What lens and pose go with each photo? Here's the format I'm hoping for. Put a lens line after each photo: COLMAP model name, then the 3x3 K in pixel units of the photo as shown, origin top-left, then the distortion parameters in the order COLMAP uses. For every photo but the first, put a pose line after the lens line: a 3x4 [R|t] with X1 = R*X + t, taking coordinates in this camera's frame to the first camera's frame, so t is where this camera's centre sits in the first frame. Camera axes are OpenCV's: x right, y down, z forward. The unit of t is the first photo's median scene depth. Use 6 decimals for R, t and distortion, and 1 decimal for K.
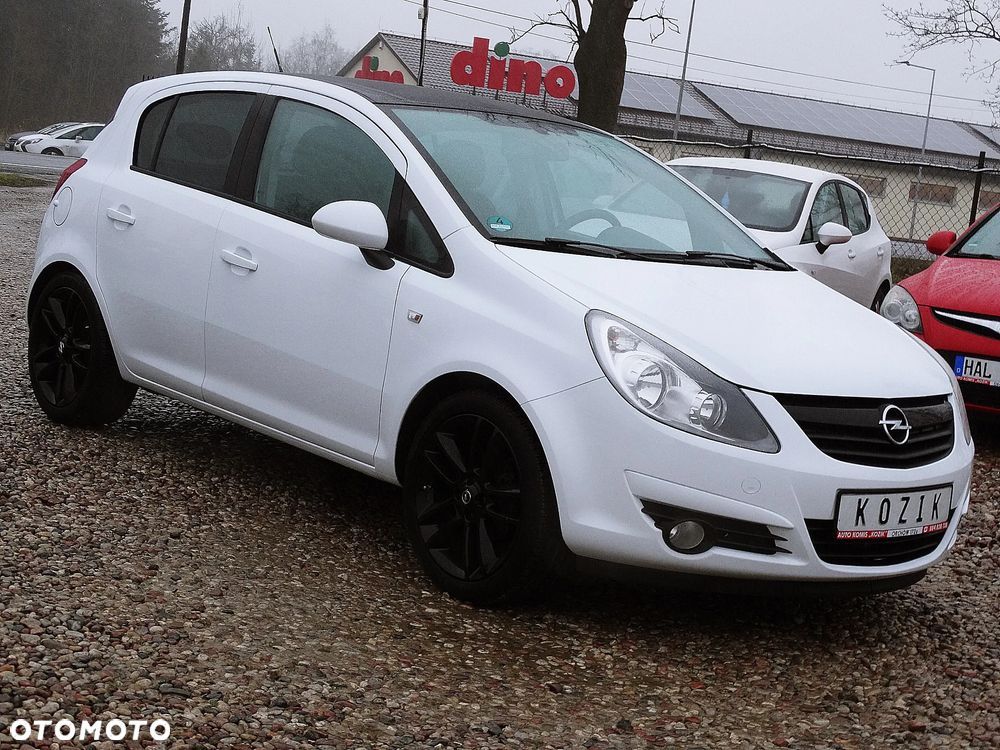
lens RADIAL K [[1606.2, 0, 498.6], [0, 1606.2, 404.5], [0, 0, 1]] dist [0.008056, -0.004940]
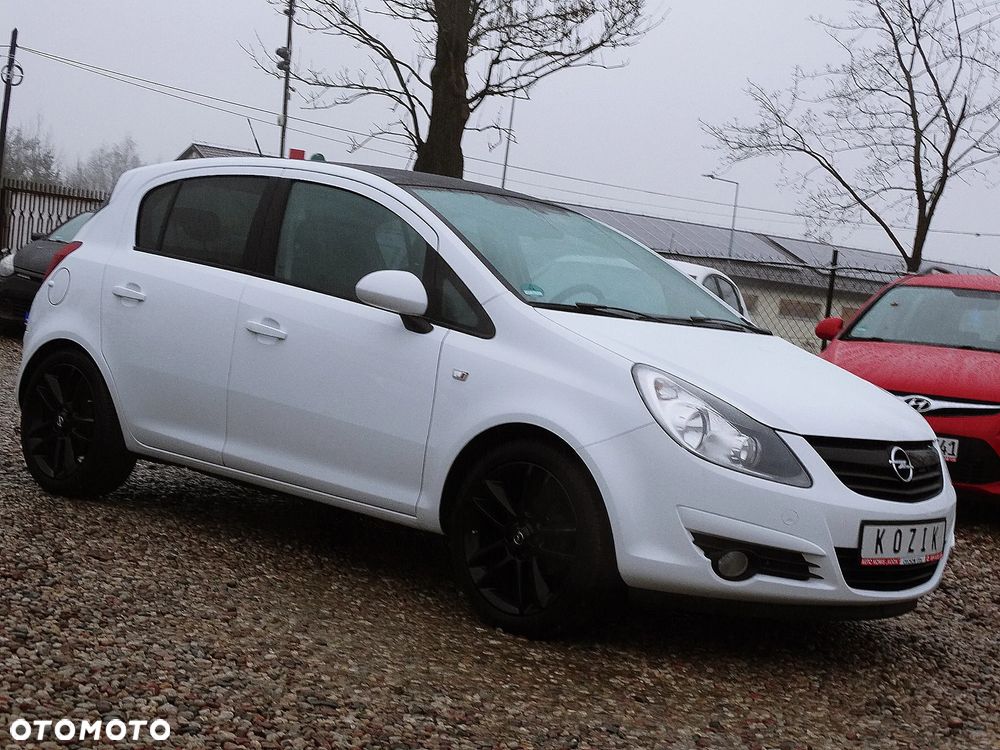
lens RADIAL K [[1606.2, 0, 498.6], [0, 1606.2, 404.5], [0, 0, 1]] dist [0.008056, -0.004940]
pose [[0.993317, -0.011460, 0.114851, -0.157616], [0.019225, 0.997585, -0.066736, 0.039729], [-0.113809, 0.068498, 0.991138, -0.080397]]
